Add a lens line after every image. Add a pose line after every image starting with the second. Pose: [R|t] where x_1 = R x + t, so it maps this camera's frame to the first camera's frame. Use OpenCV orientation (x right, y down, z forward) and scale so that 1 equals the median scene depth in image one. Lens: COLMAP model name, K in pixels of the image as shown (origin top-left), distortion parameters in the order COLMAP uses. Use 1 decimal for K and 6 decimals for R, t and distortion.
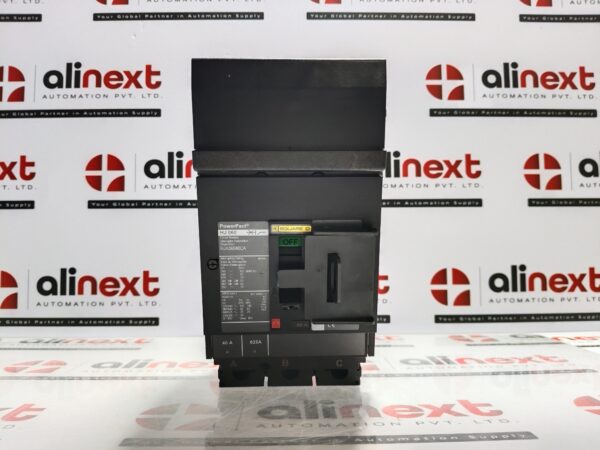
lens RADIAL K [[463.8, 0, 295.6], [0, 463.8, 221.0], [0, 0, 1]] dist [-0.034348, -0.035176]
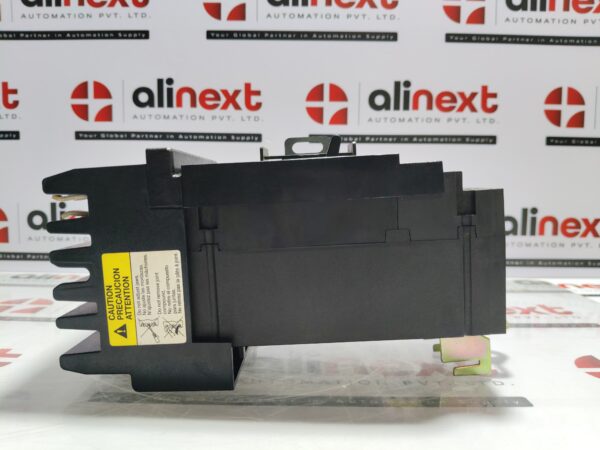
lens RADIAL K [[463.8, 0, 297.7], [0, 463.8, 224.9], [0, 0, 1]] dist [-0.034348, -0.035176]
pose [[0.999633, 0.019567, -0.018712, 0.027136], [-0.016314, 0.986911, 0.160438, -0.013604], [0.021607, -0.160074, 0.986868, 0.054063]]
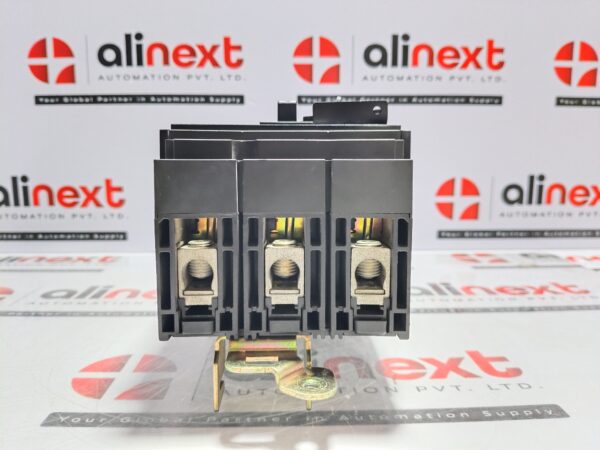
lens RADIAL K [[463.8, 0, 298.0], [0, 463.8, 228.0], [0, 0, 1]] dist [-0.034348, -0.035176]
pose [[0.999914, 0.004006, 0.012514, 0.020588], [-0.006918, 0.970205, 0.242188, -0.014044], [-0.011171, -0.242254, 0.970149, 0.137935]]
